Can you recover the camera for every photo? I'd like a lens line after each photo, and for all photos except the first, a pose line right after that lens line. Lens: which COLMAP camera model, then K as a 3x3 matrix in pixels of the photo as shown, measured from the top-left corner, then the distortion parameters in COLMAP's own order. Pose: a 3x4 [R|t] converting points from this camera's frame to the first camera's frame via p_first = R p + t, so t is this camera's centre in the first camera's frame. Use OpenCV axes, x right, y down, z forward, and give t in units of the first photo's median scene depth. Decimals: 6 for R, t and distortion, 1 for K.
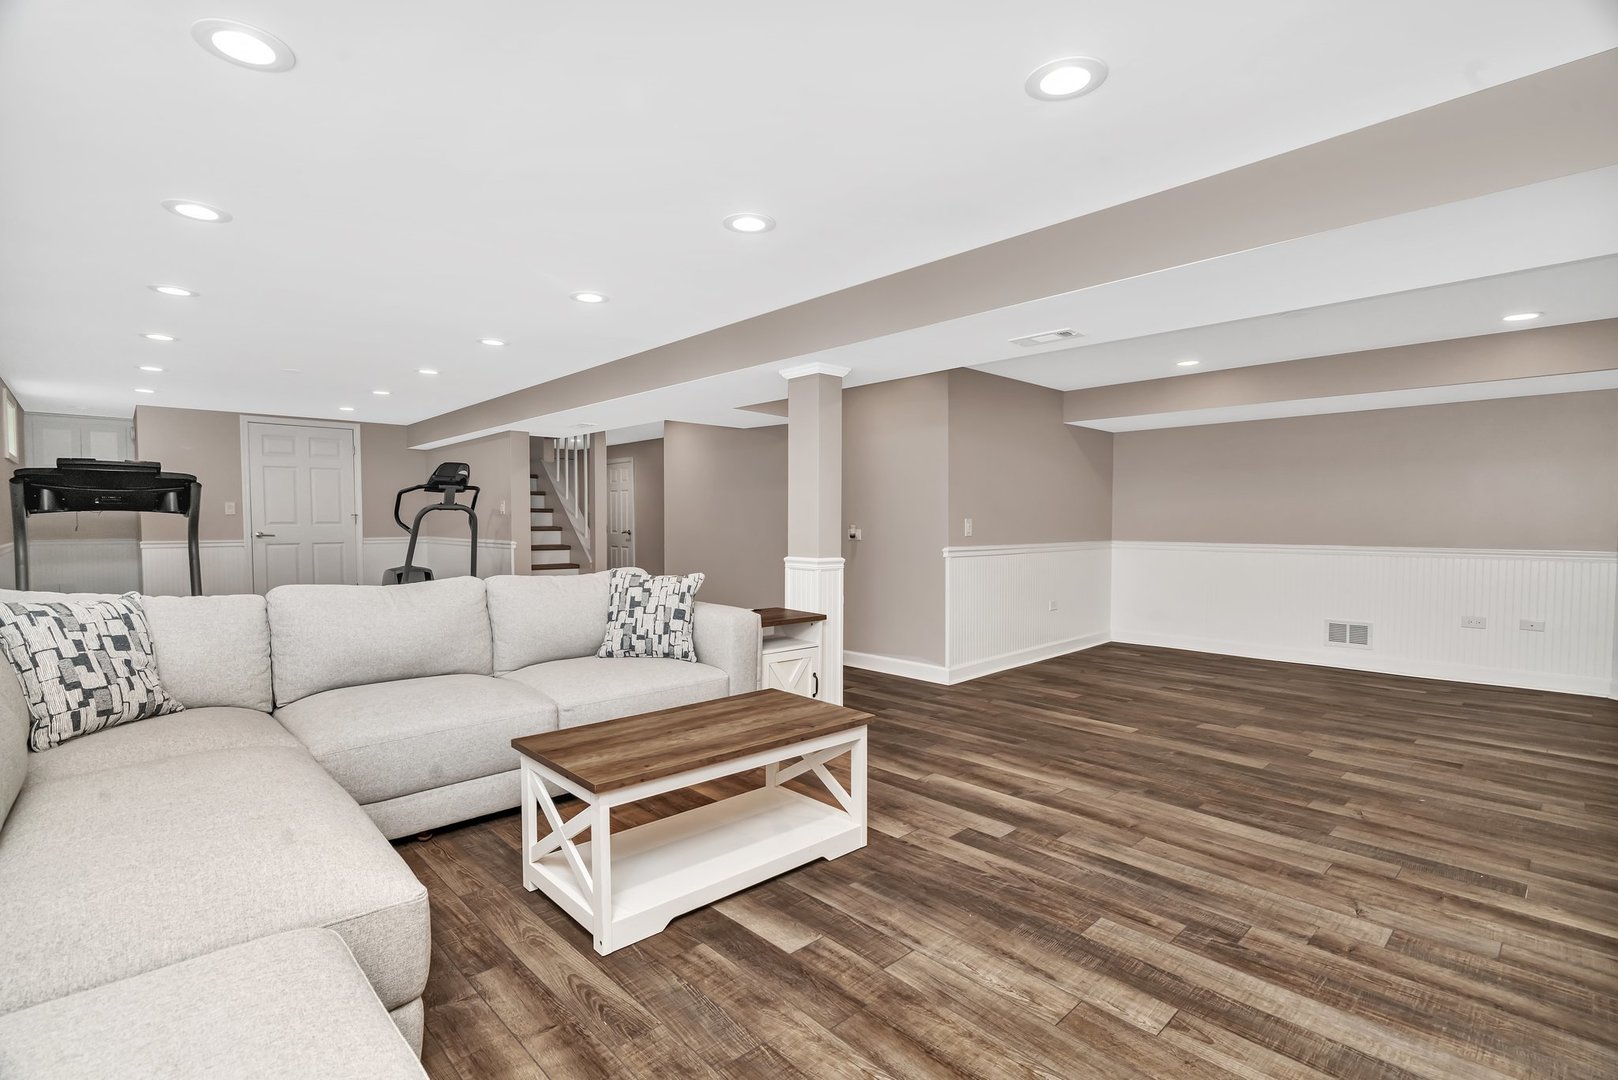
lens RADIAL K [[752.8, 0, 815.8], [0, 752.8, 544.9], [0, 0, 1]] dist [-0.007814, 0.003354]
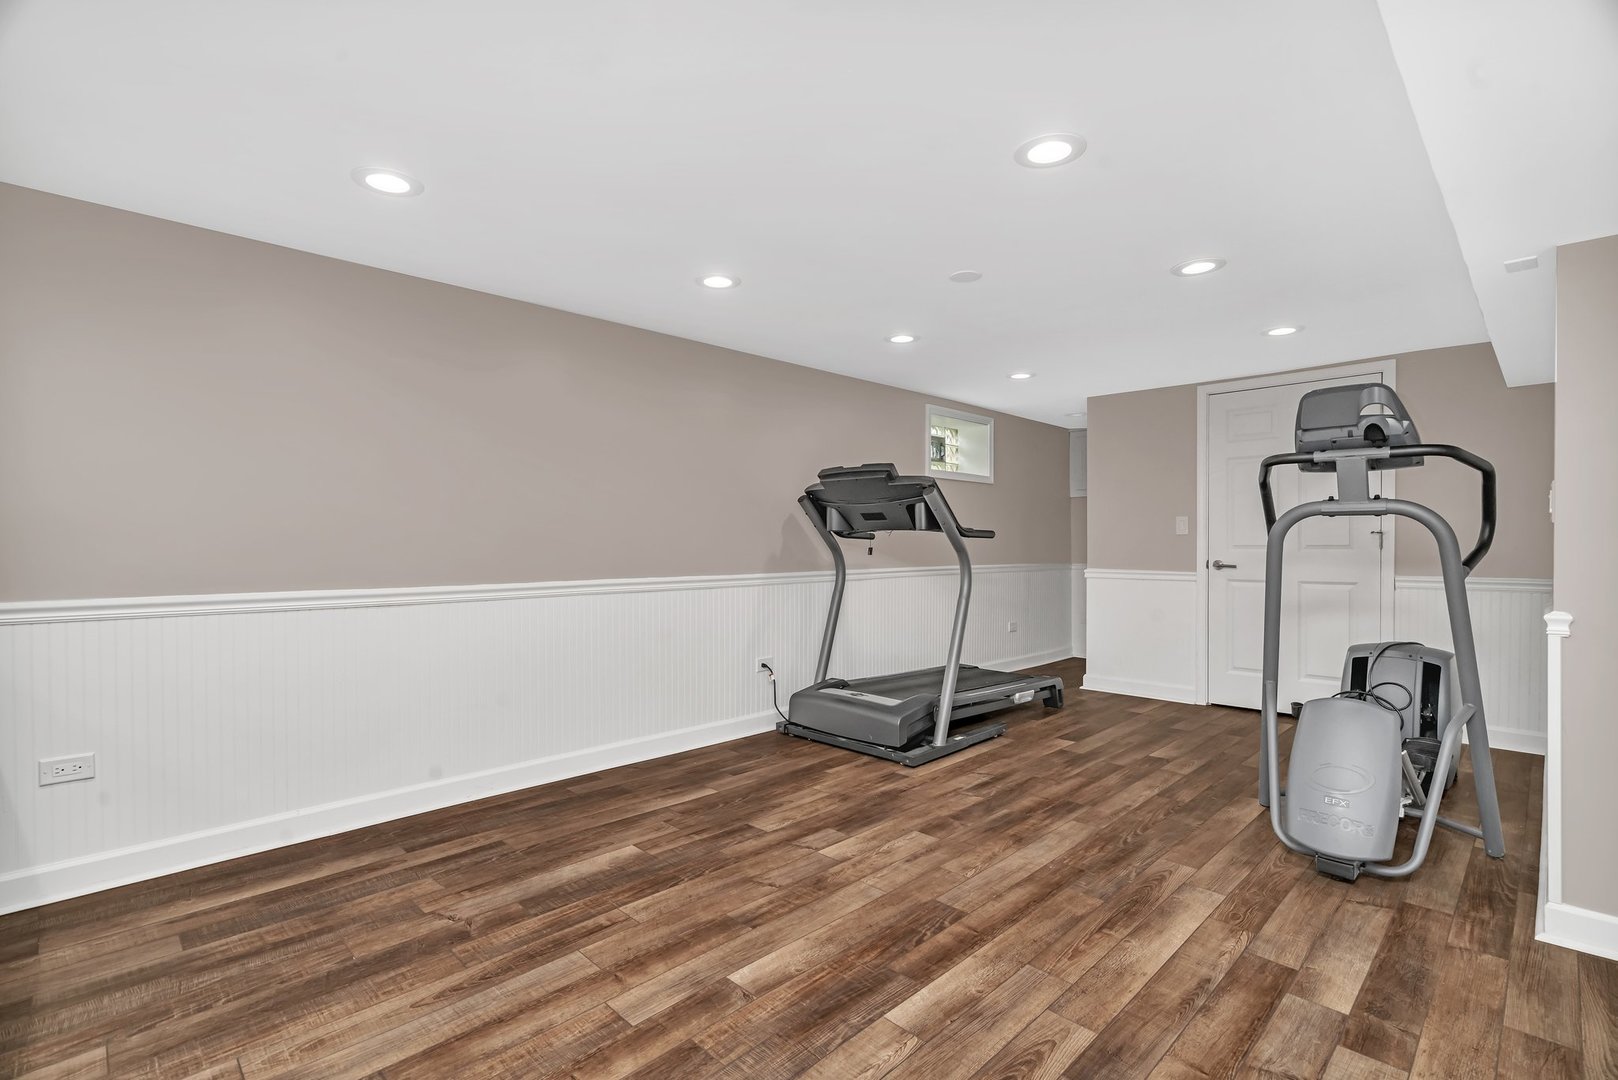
lens RADIAL K [[752.8, 0, 786.4], [0, 752.8, 548.1], [0, 0, 1]] dist [-0.007814, 0.003354]
pose [[-0.001653, 0.008250, -0.999965, -0.228582], [-0.030718, 0.999494, 0.008297, -0.054002], [0.999527, 0.030730, -0.001399, 1.602042]]
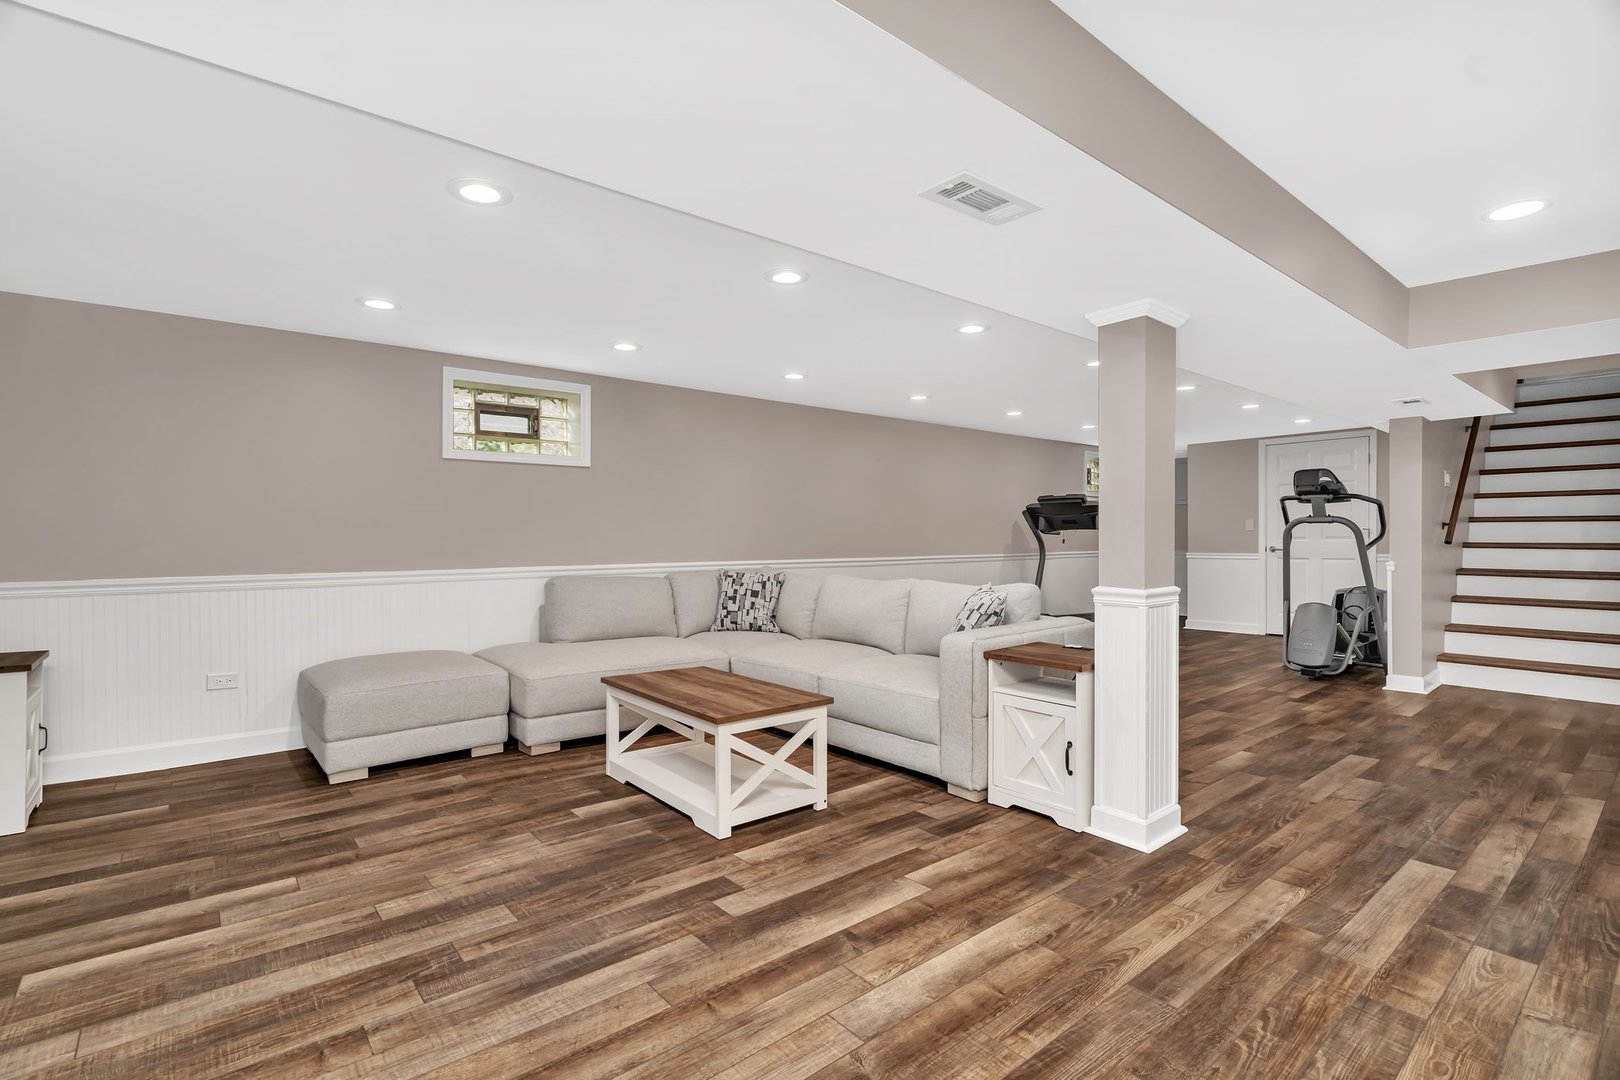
lens RADIAL K [[753.8, 0, 795.7], [0, 753.8, 538.3], [0, 0, 1]] dist [-0.007814, 0.003354]
pose [[-0.078549, -0.000420, -0.996910, 0.986688], [-0.027779, 0.999613, 0.001768, -0.029215], [0.996523, 0.027833, -0.078530, 1.033858]]
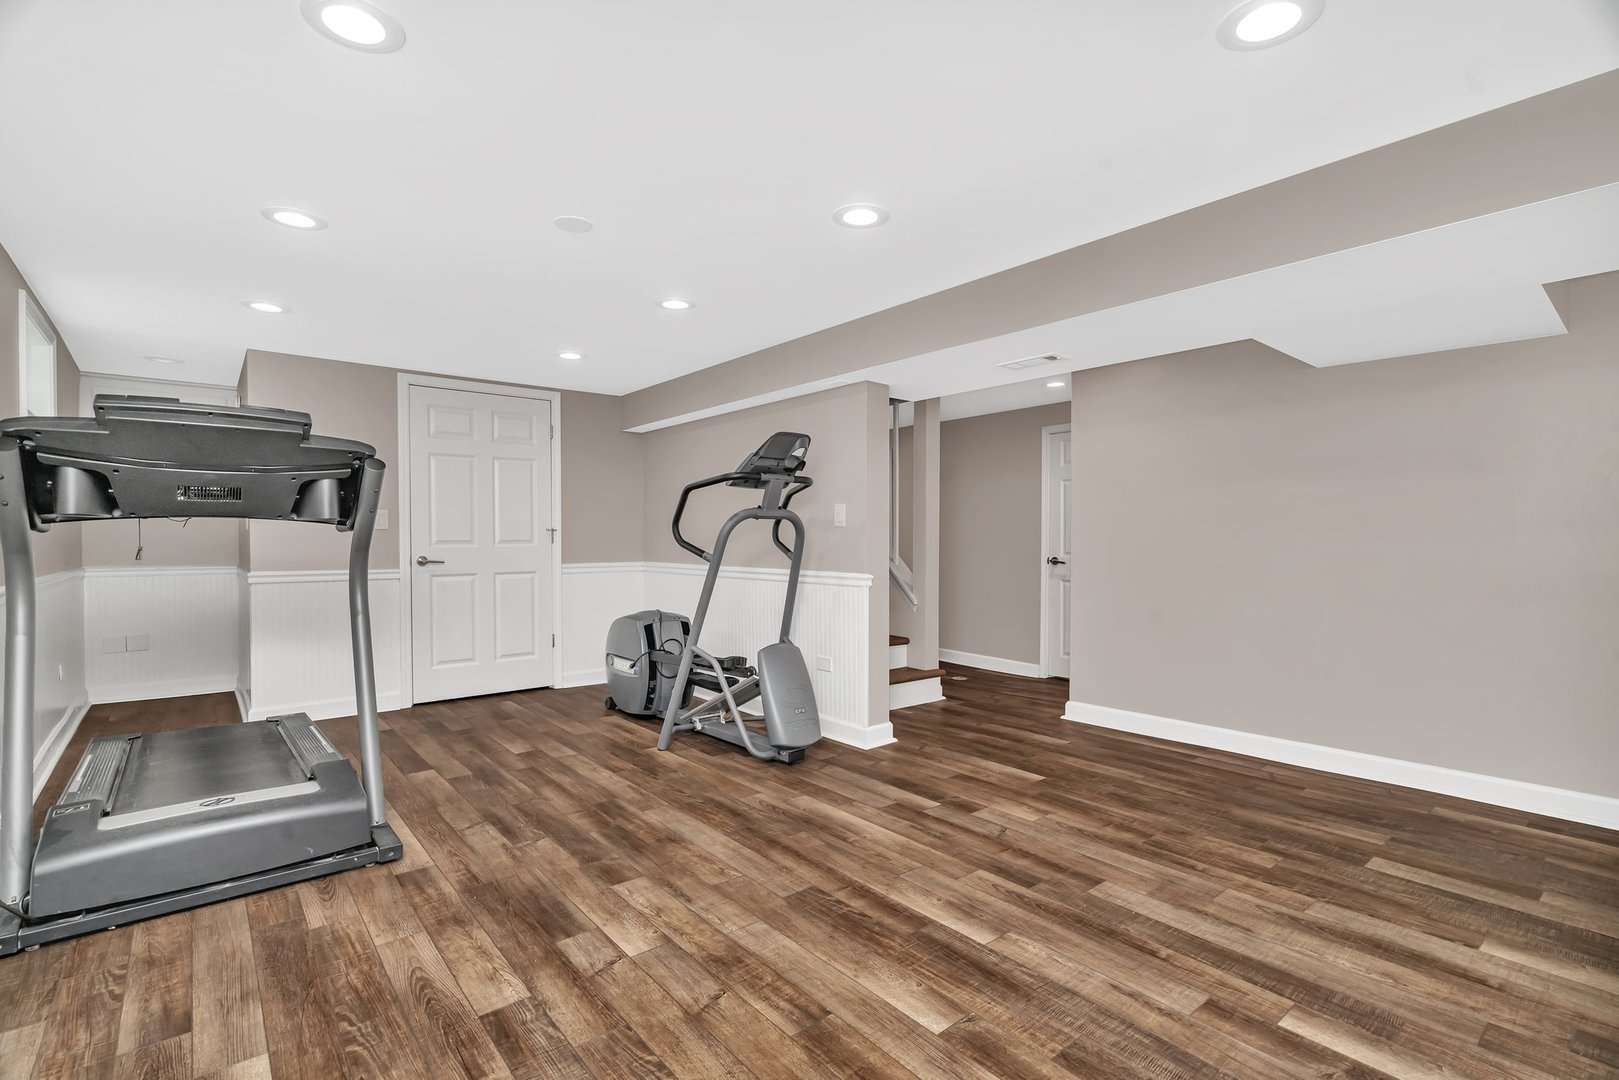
lens RADIAL K [[753.3, 0, 821.9], [0, 753.3, 546.2], [0, 0, 1]] dist [-0.007814, 0.003354]
pose [[0.997803, 0.001003, -0.066237, -0.924382], [-0.002315, 0.999802, -0.019741, -0.033523], [0.066204, 0.019851, 0.997609, 0.981550]]
